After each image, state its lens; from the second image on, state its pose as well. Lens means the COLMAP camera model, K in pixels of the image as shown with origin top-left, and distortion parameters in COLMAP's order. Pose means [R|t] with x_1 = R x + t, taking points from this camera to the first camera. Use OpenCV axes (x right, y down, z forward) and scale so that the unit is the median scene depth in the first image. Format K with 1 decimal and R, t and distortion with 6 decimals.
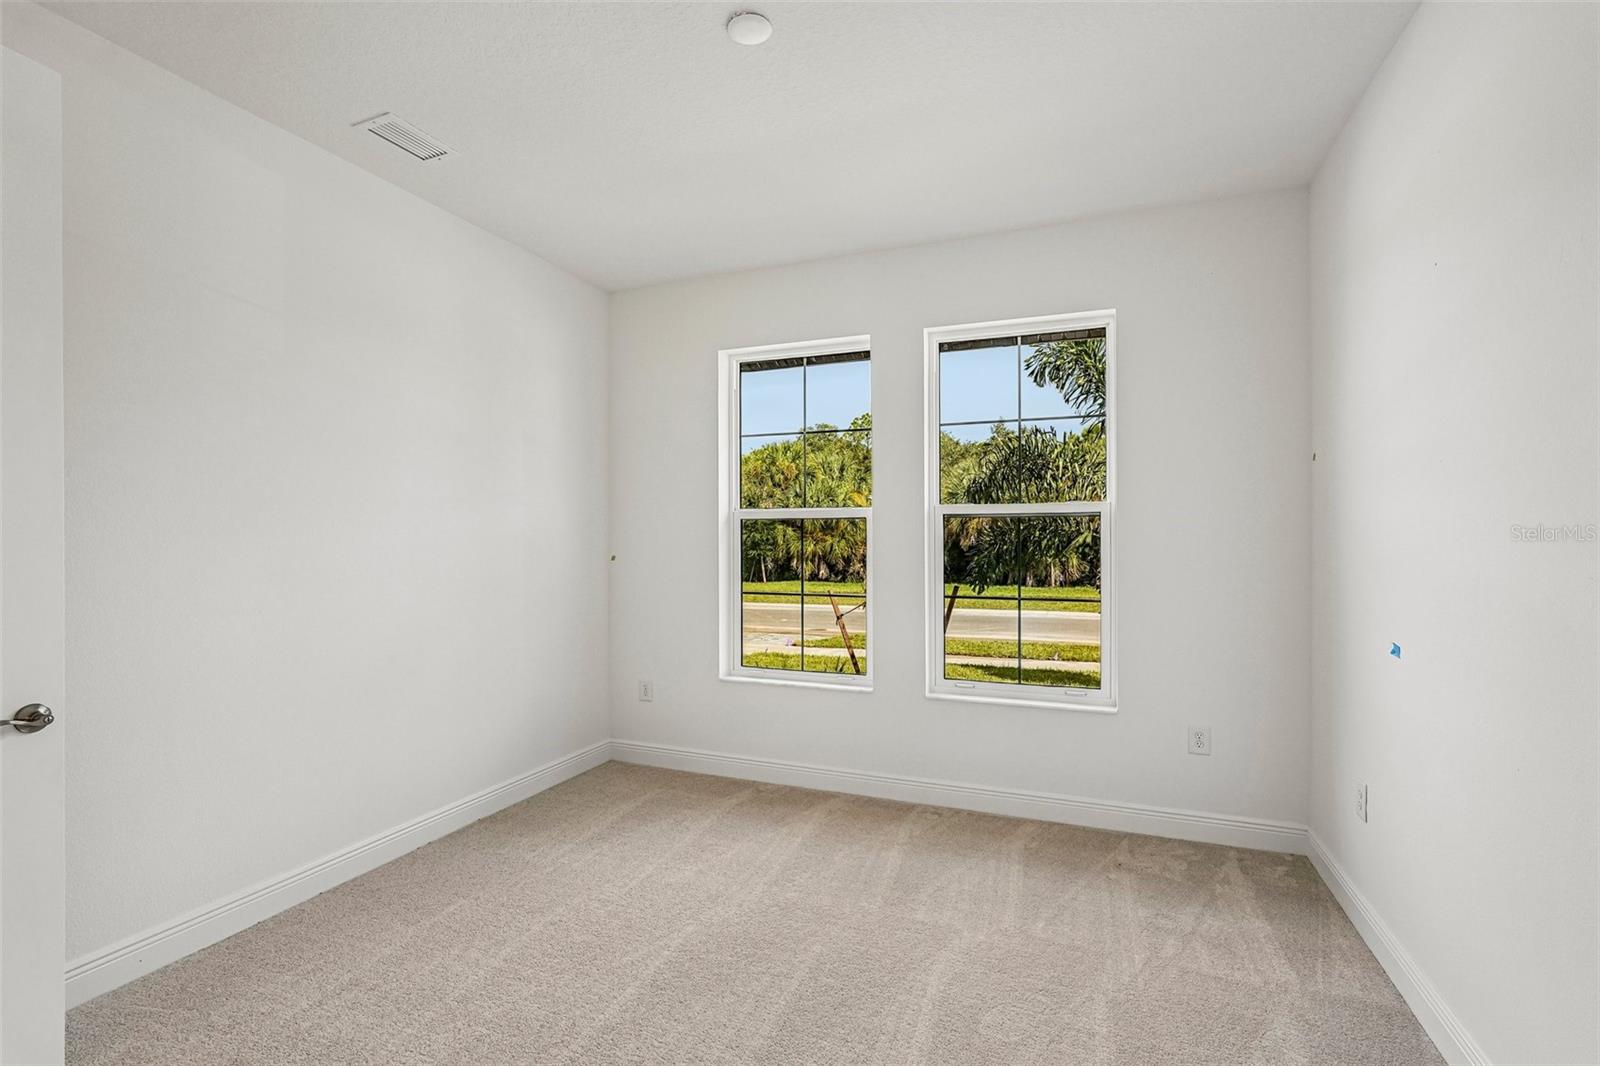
lens RADIAL K [[723.3, 0, 798.5], [0, 723.3, 537.3], [0, 0, 1]] dist [-0.003225, 0.003706]
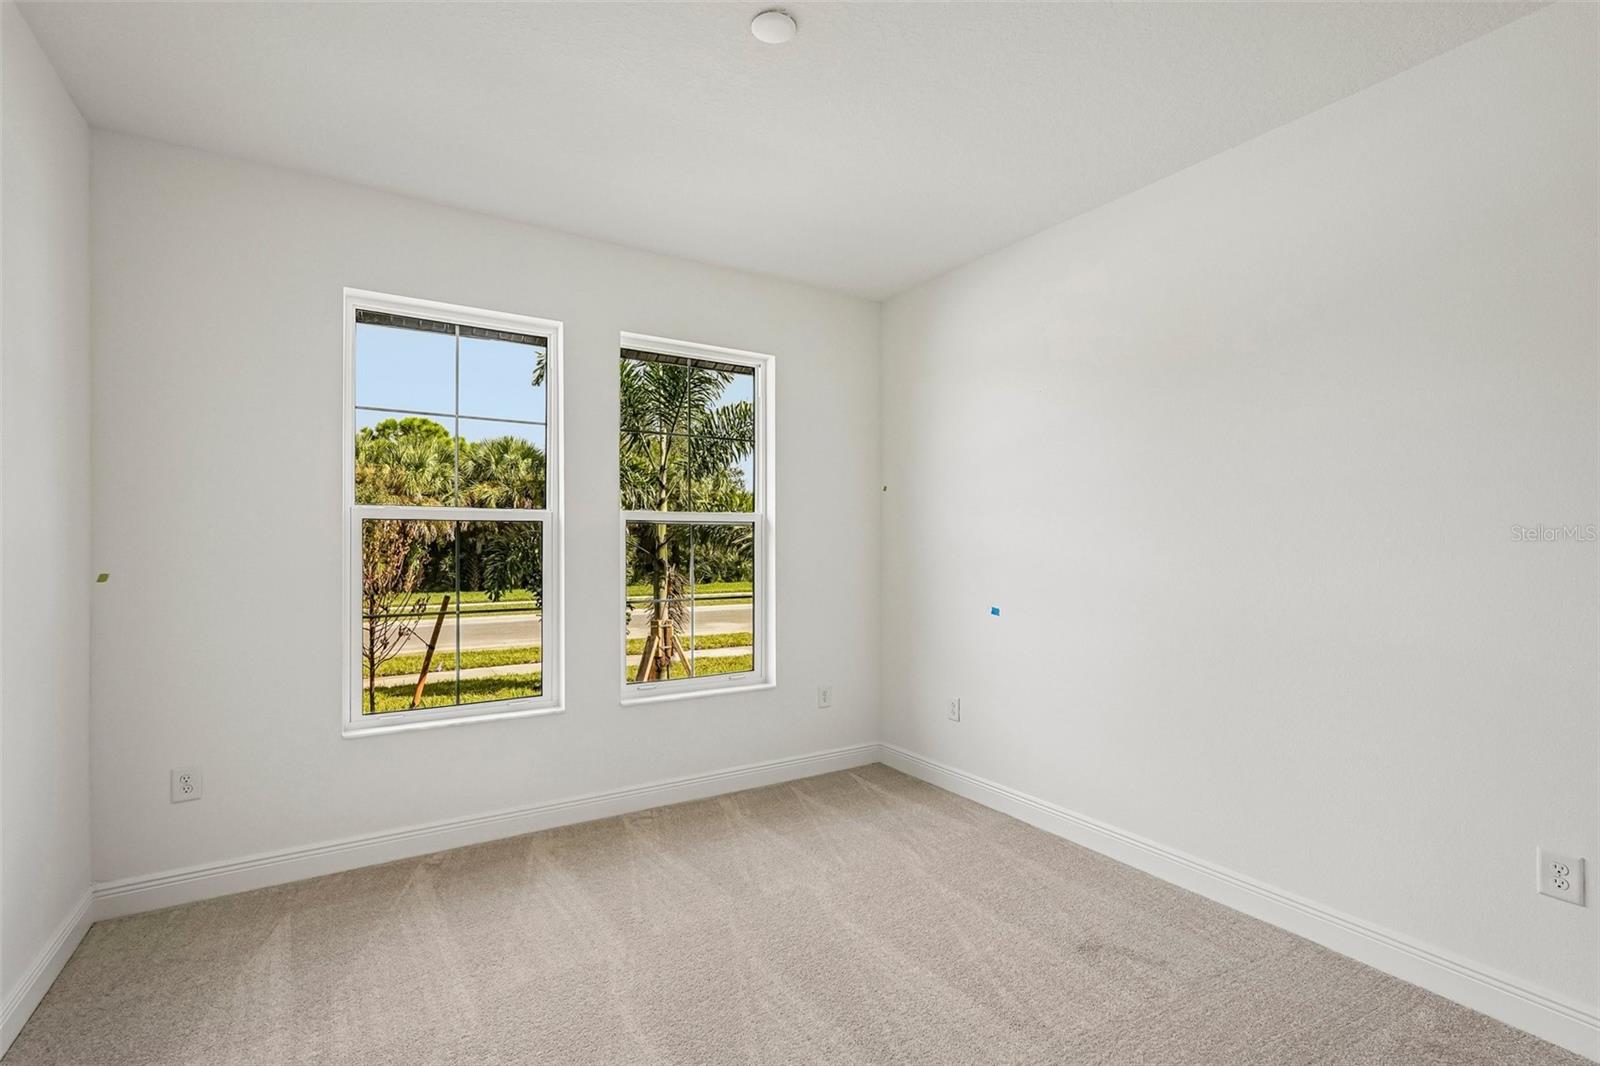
lens RADIAL K [[723.3, 0, 800.6], [0, 723.3, 536.8], [0, 0, 1]] dist [-0.003225, 0.003706]
pose [[0.588950, 0.005579, 0.808150, -0.451825], [-0.002511, 0.999984, -0.005073, -0.003605], [-0.808165, 0.000959, 0.588955, 0.211782]]
